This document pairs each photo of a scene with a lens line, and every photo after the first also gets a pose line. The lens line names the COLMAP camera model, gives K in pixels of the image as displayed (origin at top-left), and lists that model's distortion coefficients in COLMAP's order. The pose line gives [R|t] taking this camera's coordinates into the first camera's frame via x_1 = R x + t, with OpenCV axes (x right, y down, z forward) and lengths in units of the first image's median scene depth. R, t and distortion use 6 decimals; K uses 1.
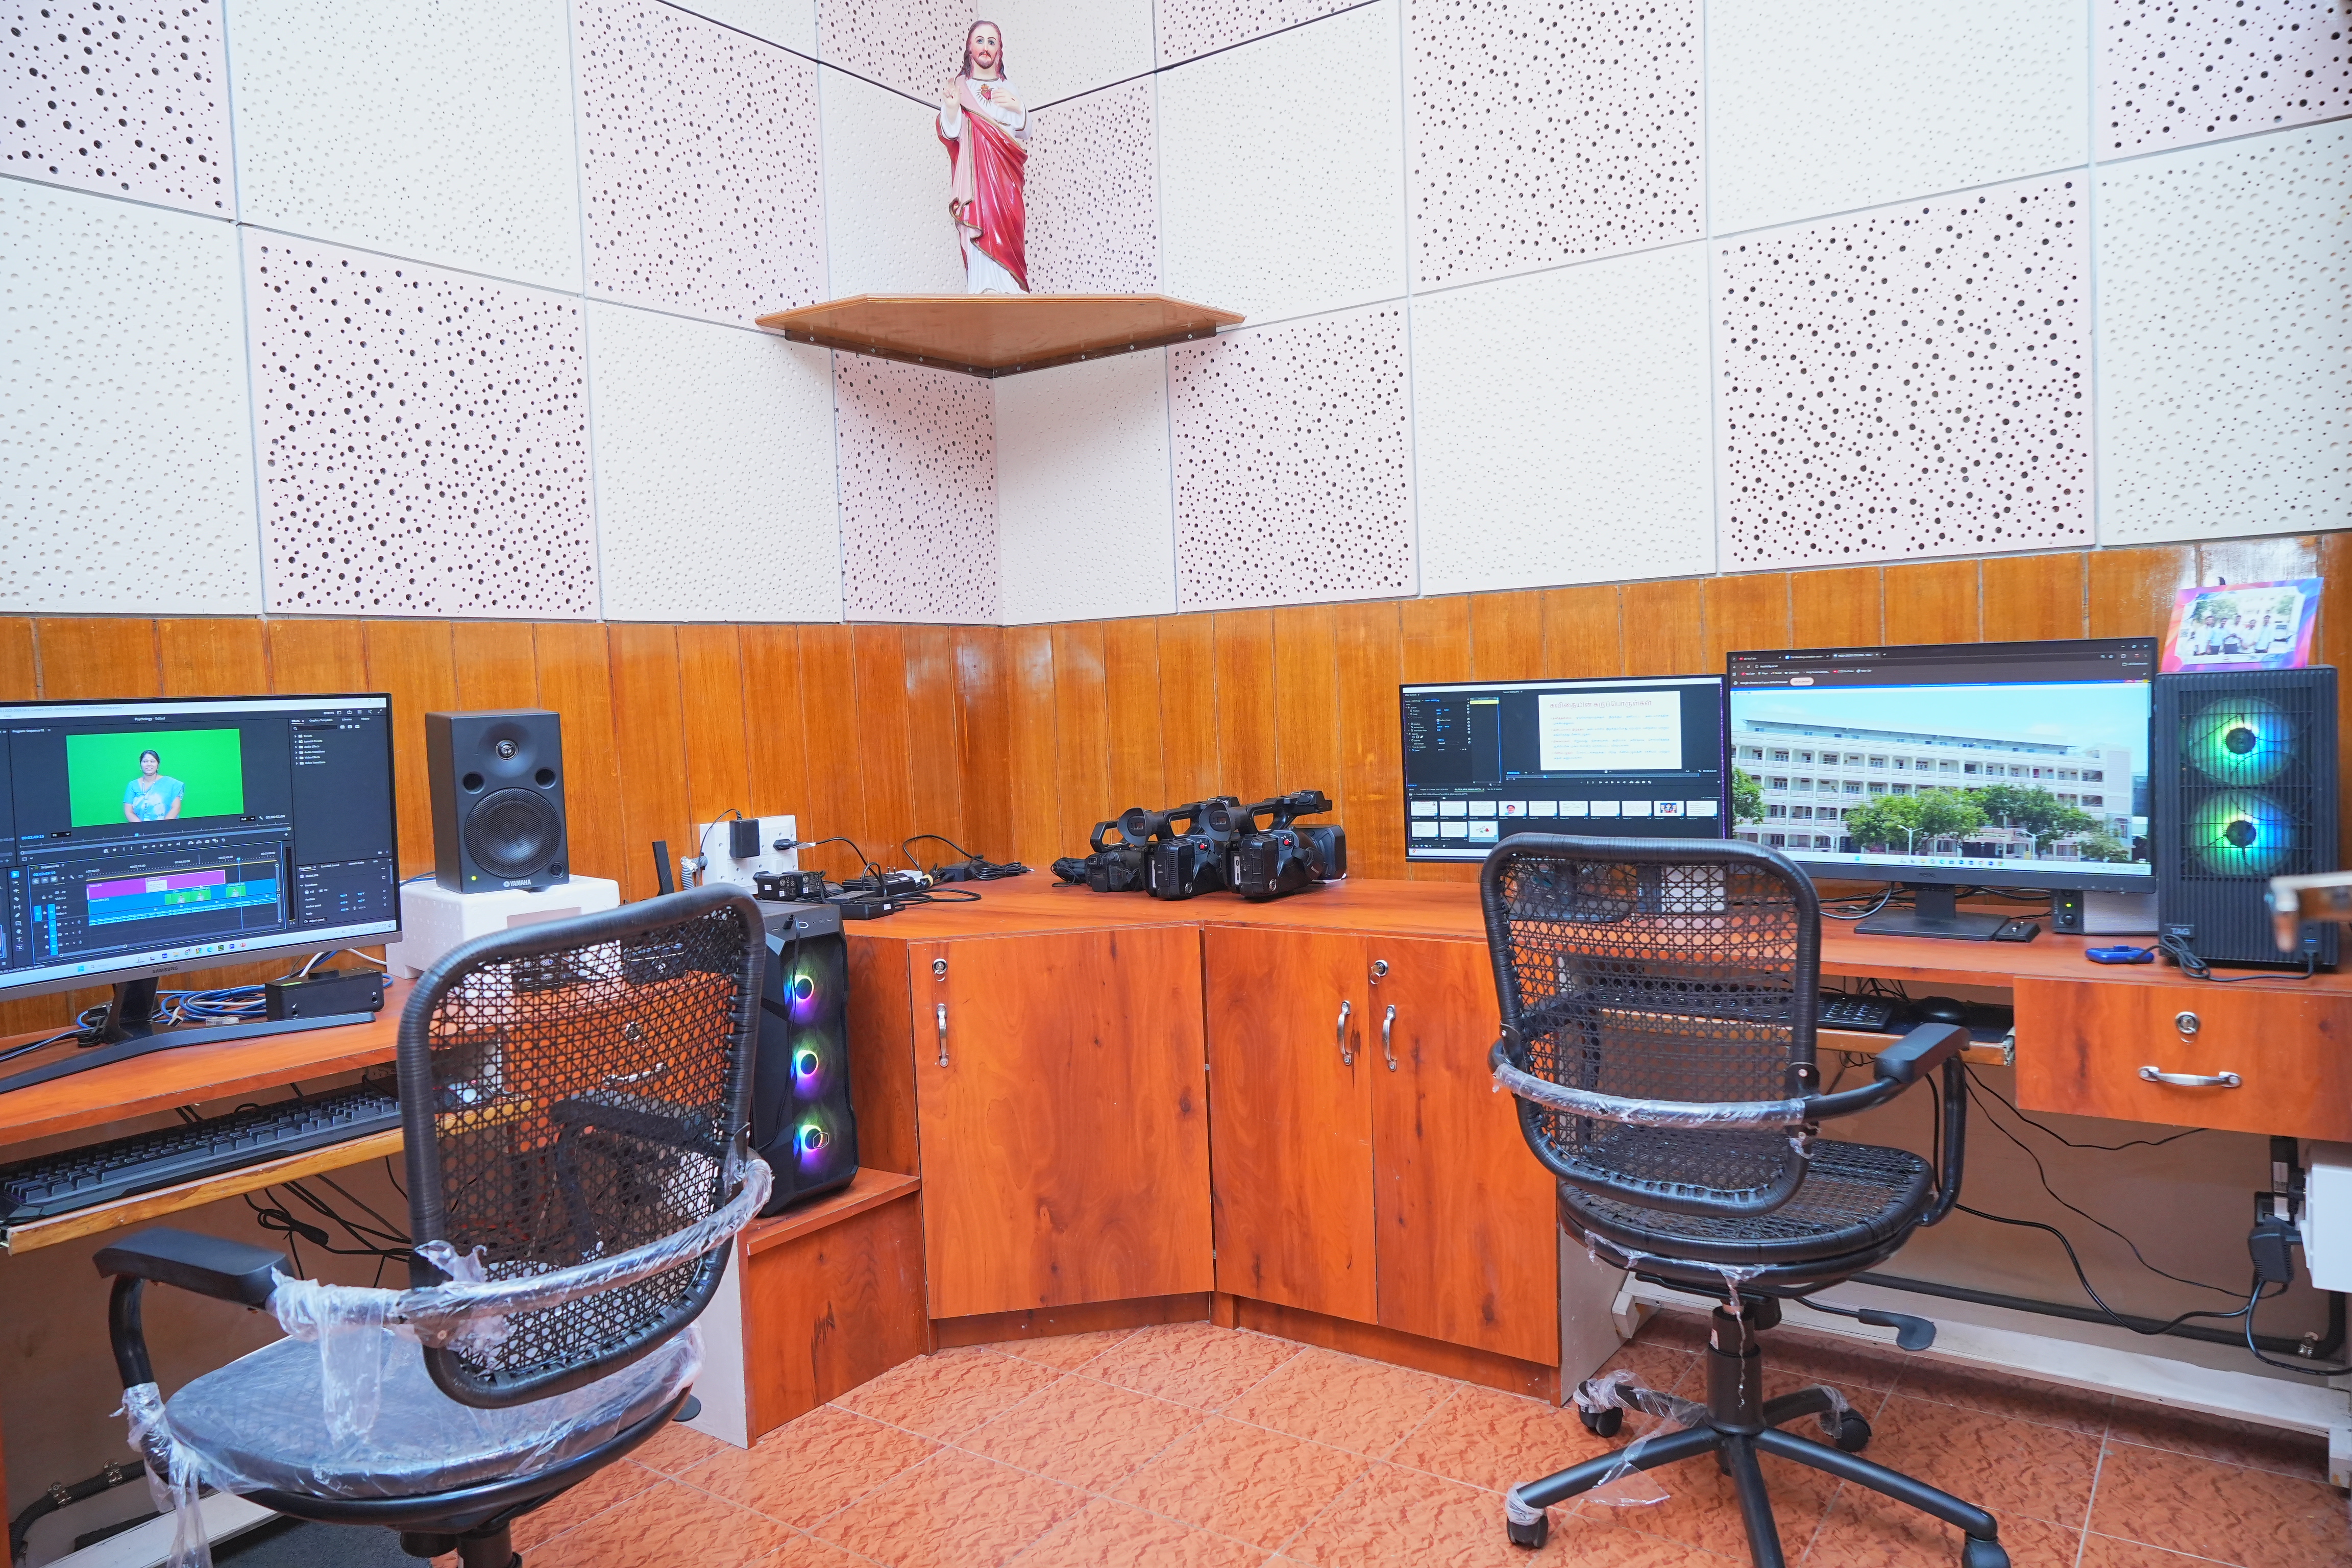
lens RADIAL K [[1566.5, 0, 1182.6], [0, 1566.5, 780.4], [0, 0, 1]] dist [-0.024775, 0.019385]
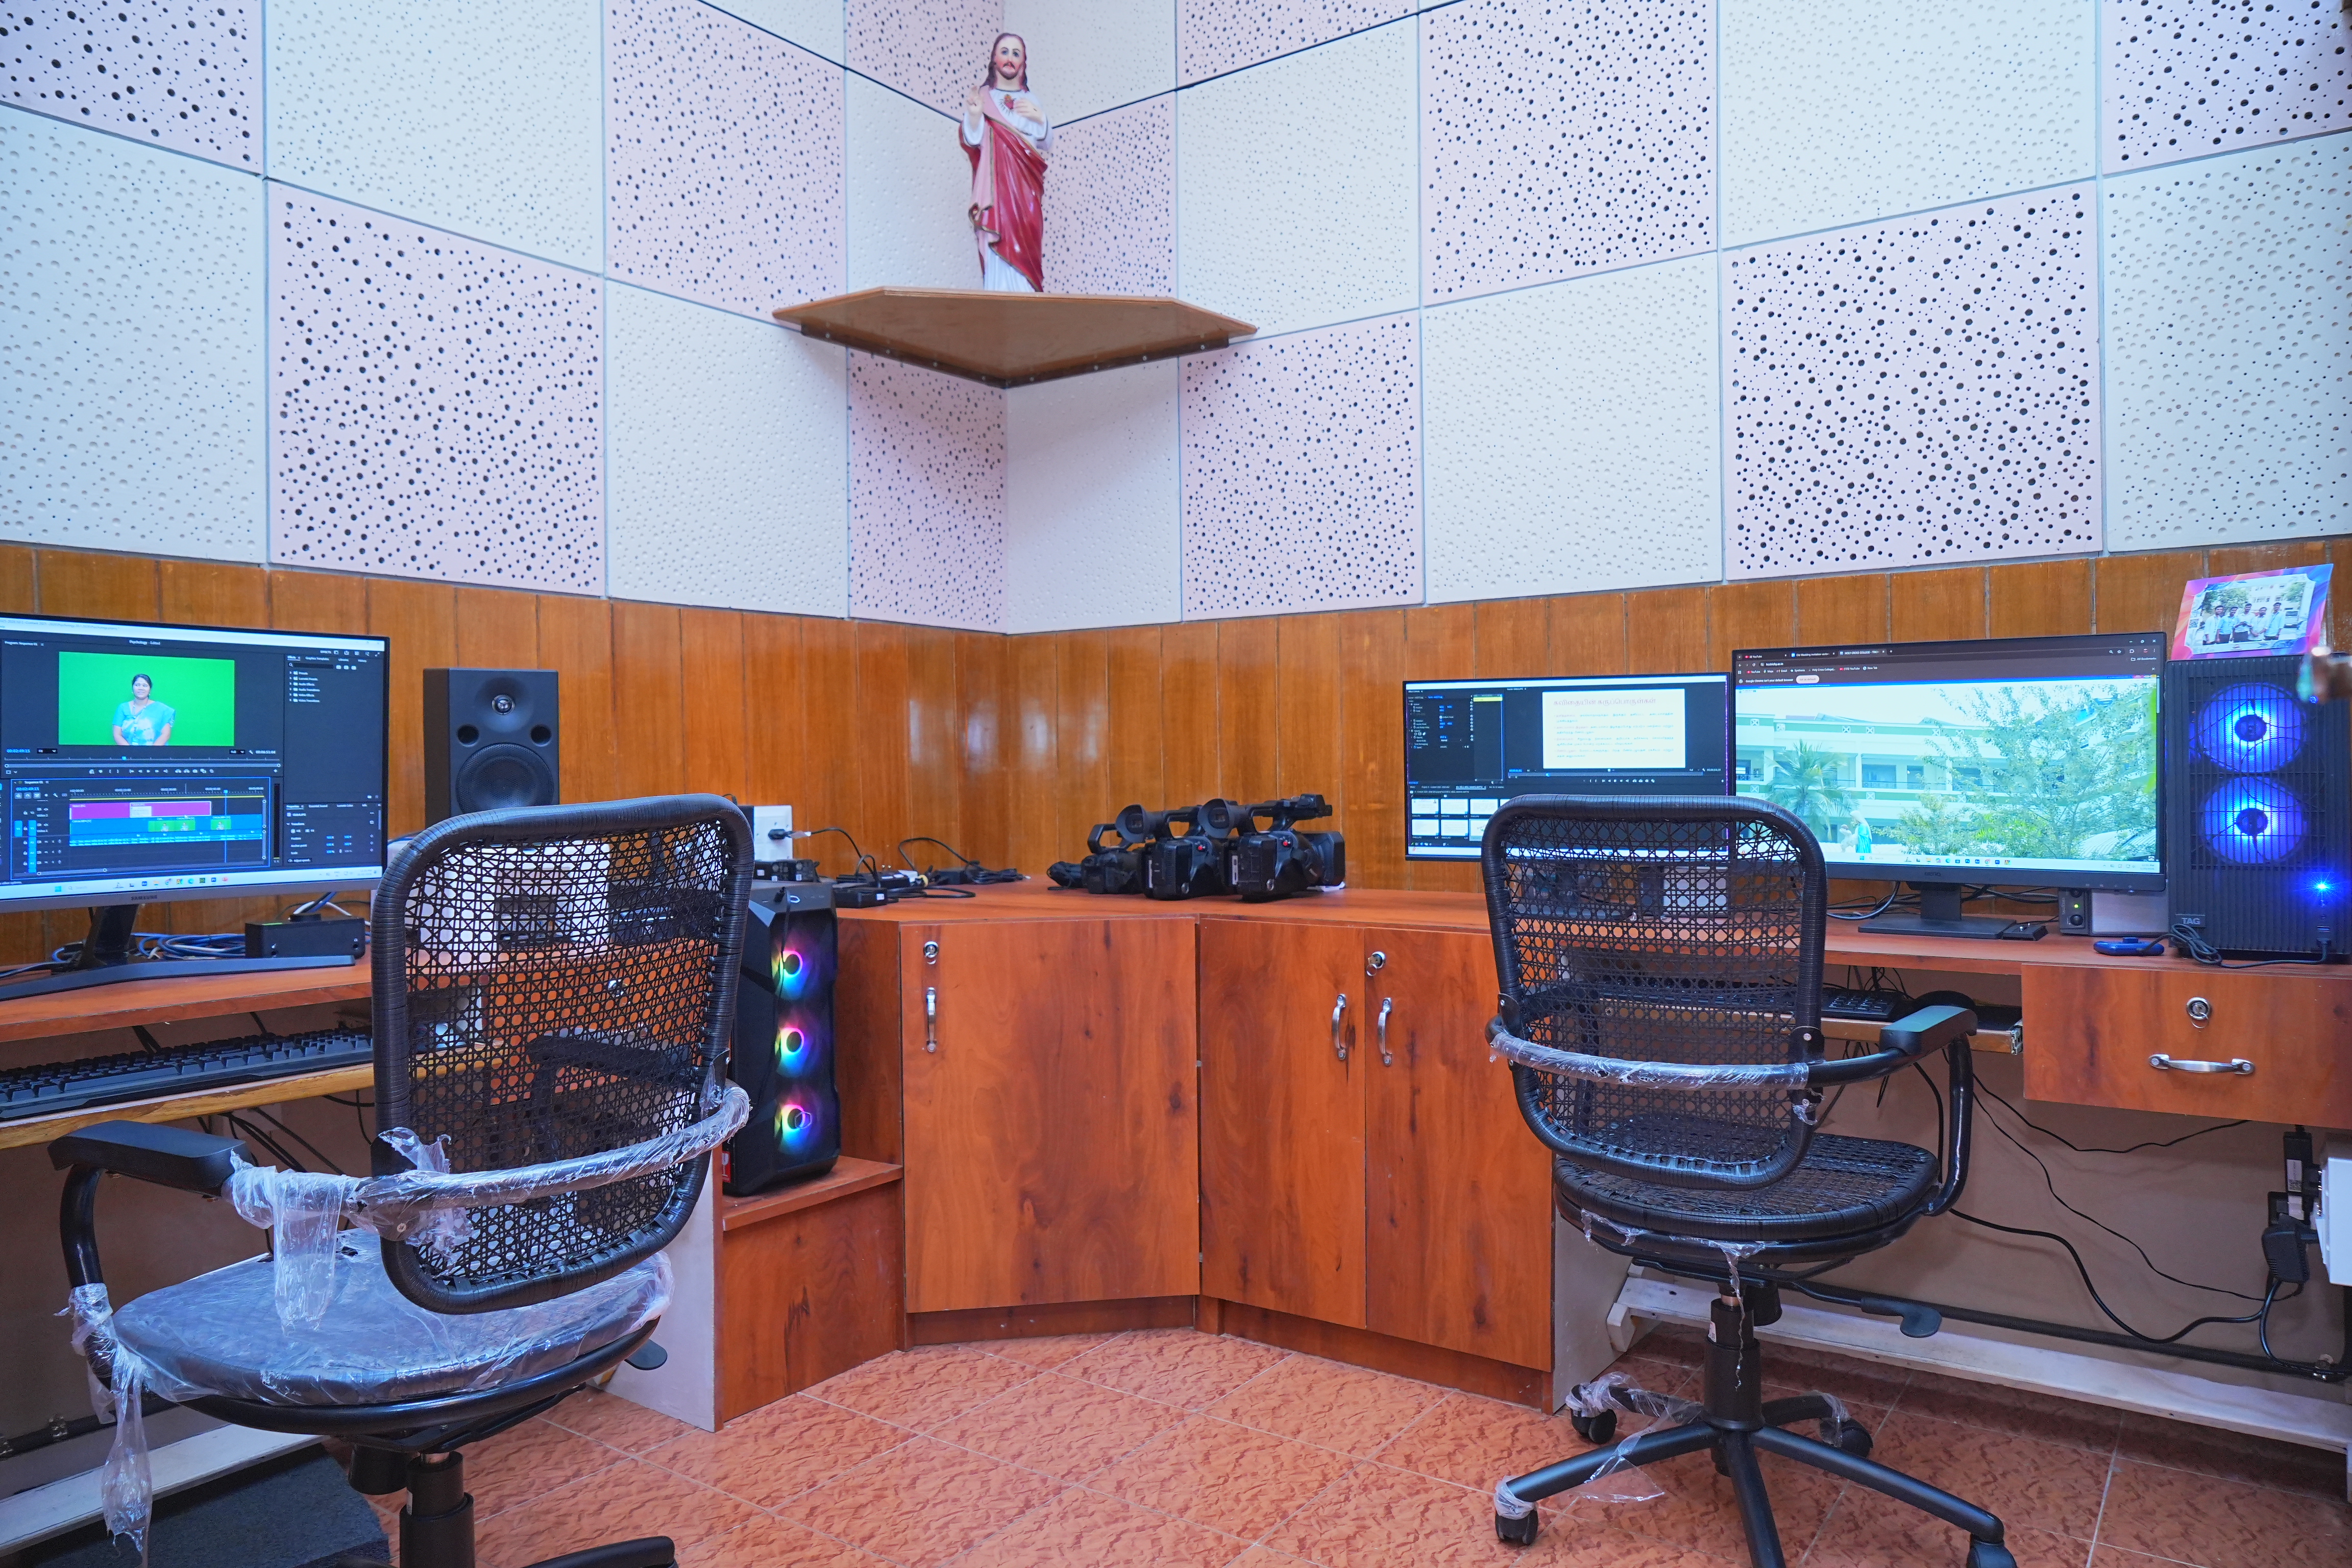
lens RADIAL K [[1566.5, 0, 1182.6], [0, 1566.5, 777.5], [0, 0, 1]] dist [-0.024775, 0.019385]
pose [[0.999566, 0.029421, -0.001340, 0.001817], [-0.029451, 0.998245, -0.051374, 0.063758], [-0.000174, 0.051391, 0.998679, 0.010244]]
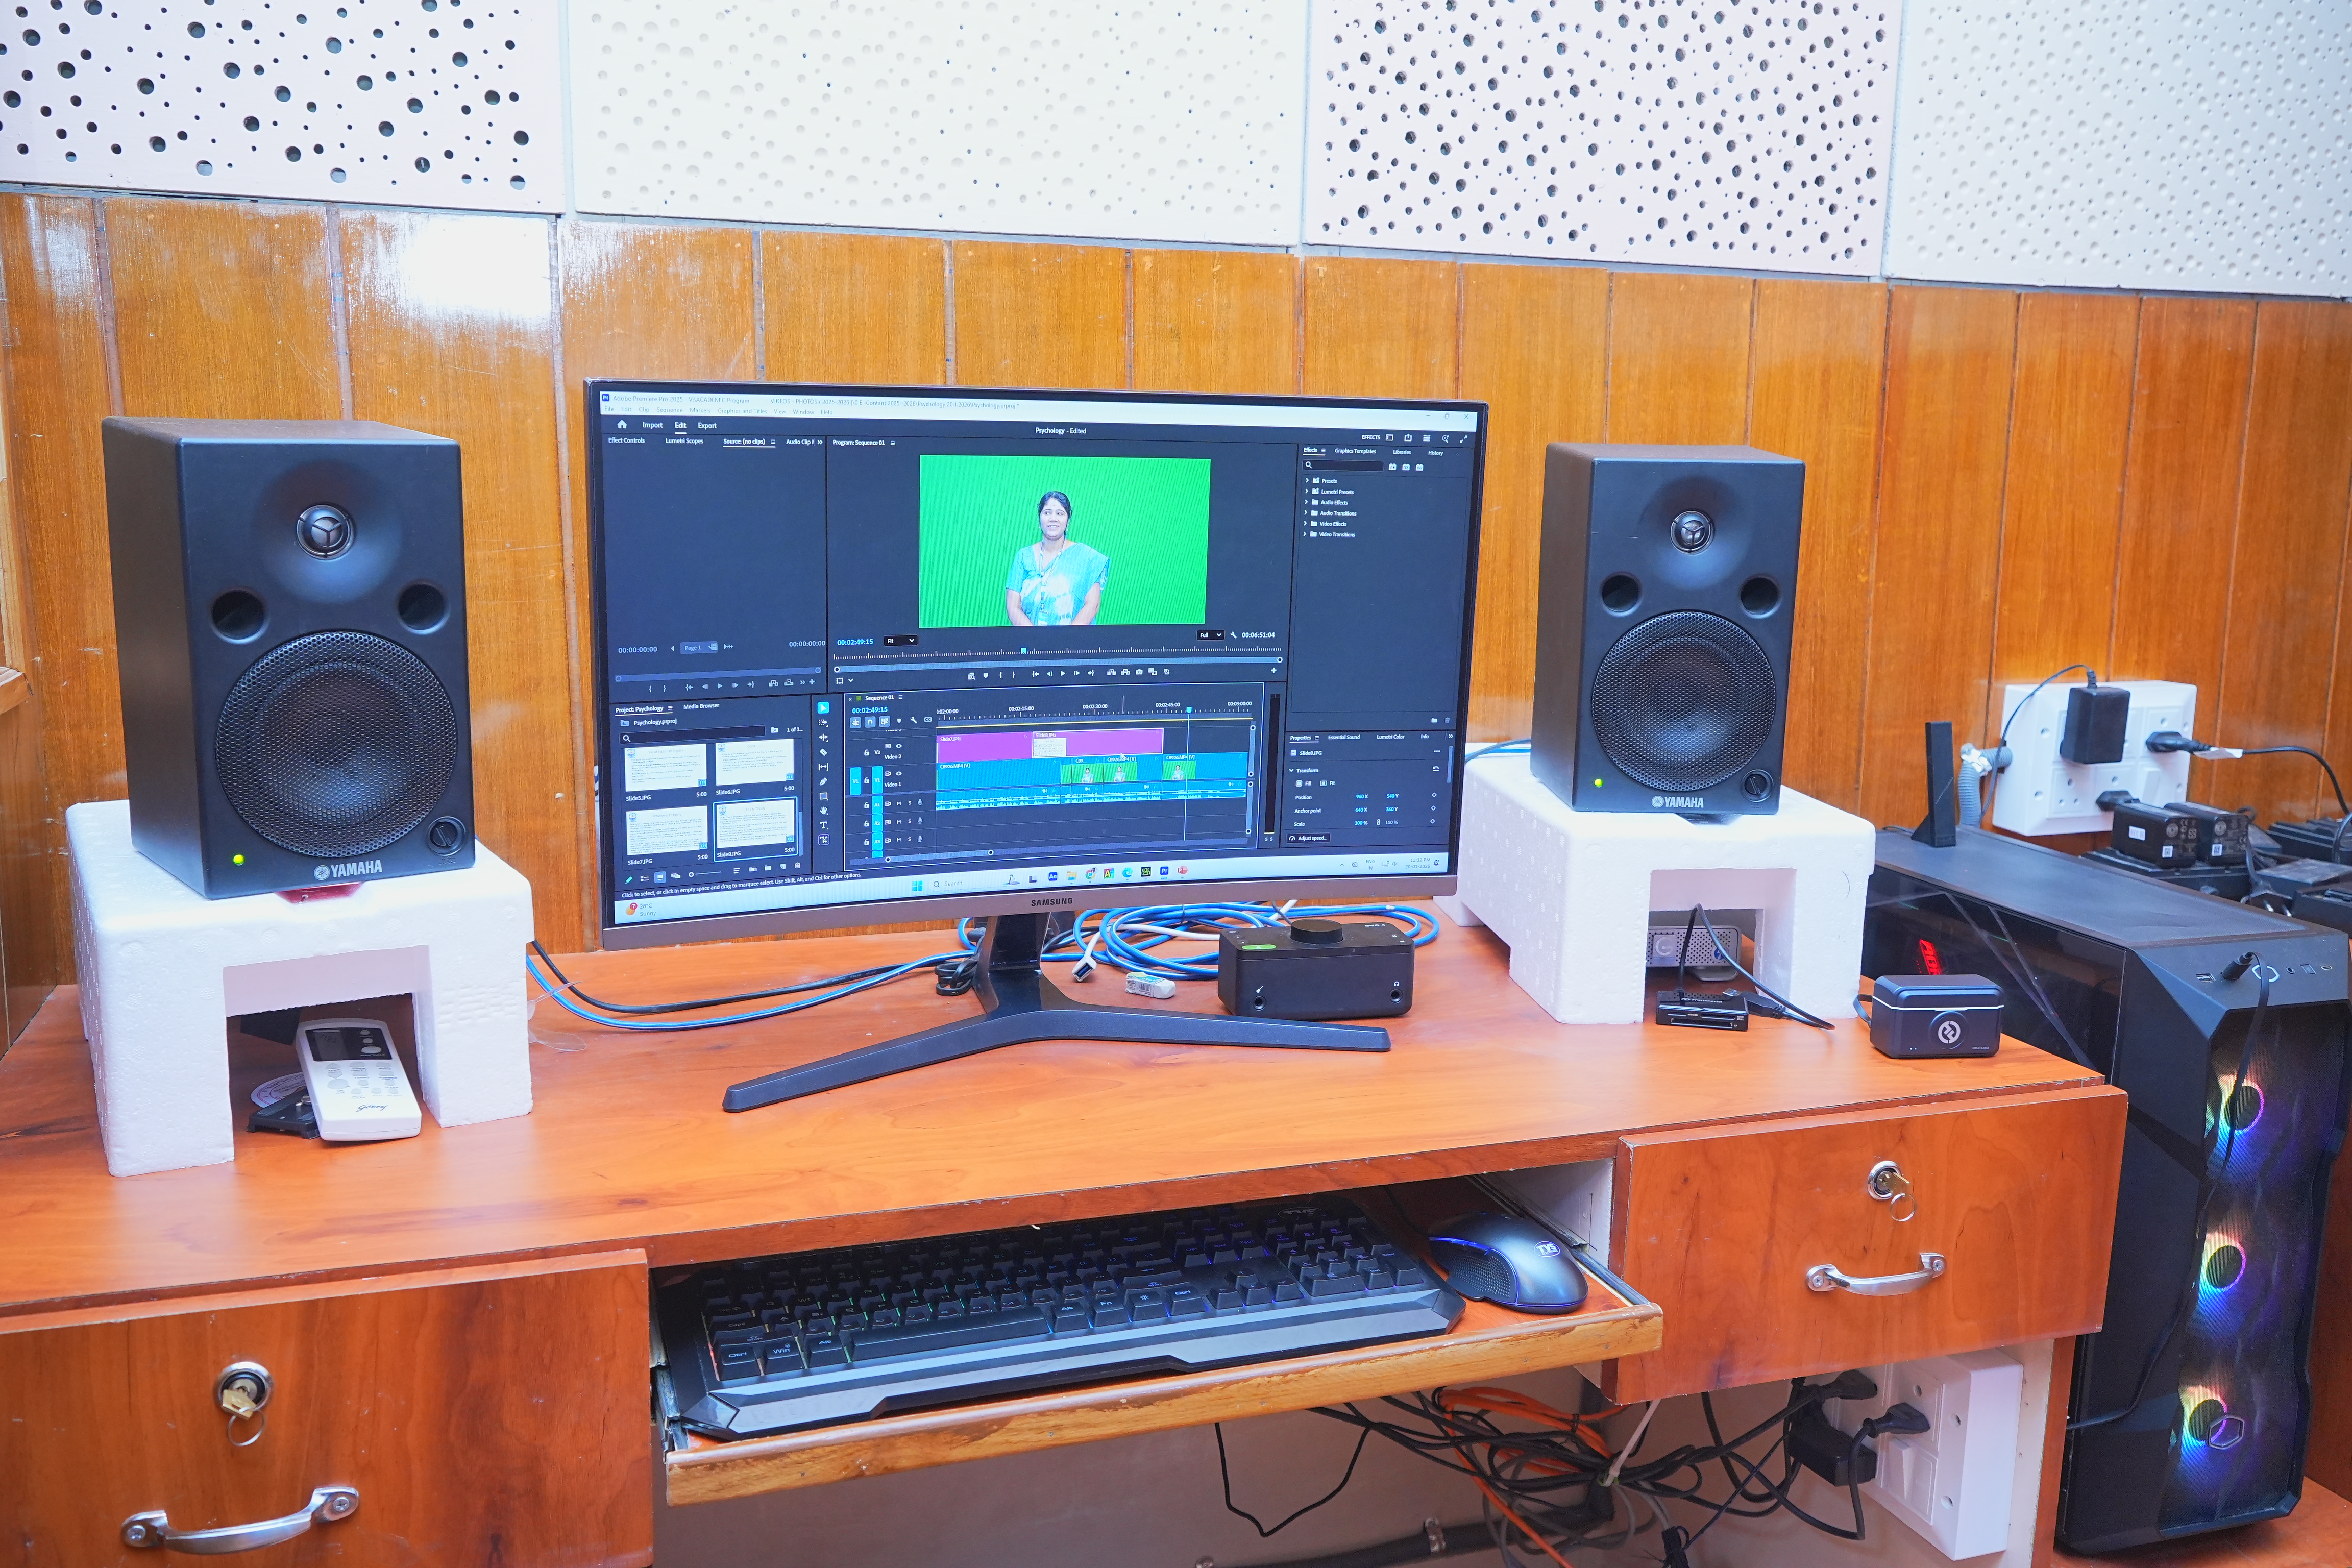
lens RADIAL K [[1933.6, 0, 1176.8], [0, 1933.6, 774.4], [0, 0, 1]] dist [-0.005912, 0.002337]
pose [[0.802611, 0.160202, -0.574588, -0.198759], [-0.084618, 0.984097, 0.156181, -0.025164], [0.590471, -0.076732, 0.803403, 0.404780]]
